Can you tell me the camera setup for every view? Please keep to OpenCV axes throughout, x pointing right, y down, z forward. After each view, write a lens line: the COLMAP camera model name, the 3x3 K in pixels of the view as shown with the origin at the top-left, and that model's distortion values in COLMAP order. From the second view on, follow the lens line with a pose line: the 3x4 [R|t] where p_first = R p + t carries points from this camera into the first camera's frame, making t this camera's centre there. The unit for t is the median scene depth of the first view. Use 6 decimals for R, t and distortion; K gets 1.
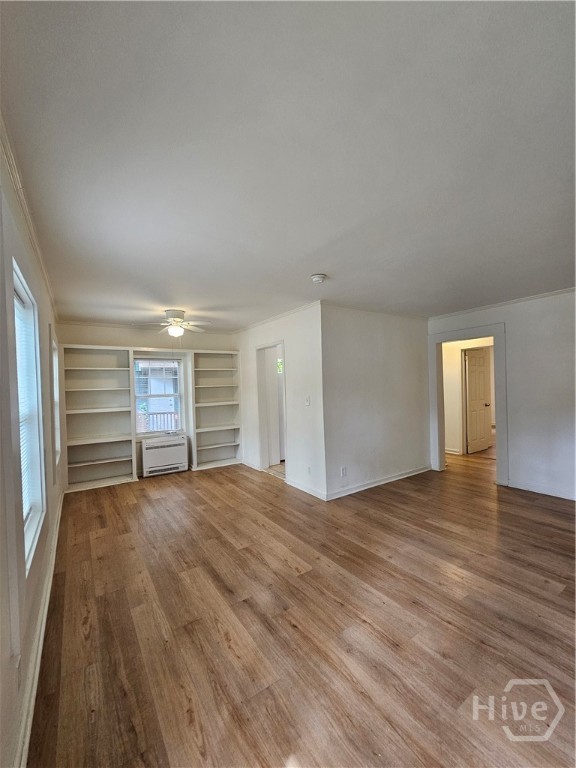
lens RADIAL K [[315.8, 0, 288.0], [0, 315.8, 387.1], [0, 0, 1]] dist [-0.002510, 0.001283]
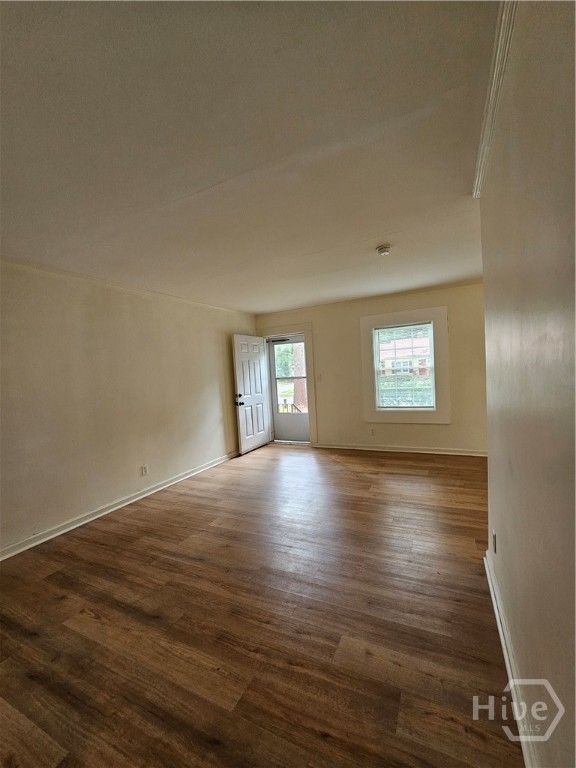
lens RADIAL K [[315.8, 0, 289.5], [0, 315.8, 386.4], [0, 0, 1]] dist [-0.002510, 0.001283]
pose [[-0.863192, 0.102001, -0.494465, 1.139444], [0.080365, 0.994651, 0.064889, -0.015581], [0.498439, 0.016274, -0.866772, 2.232499]]
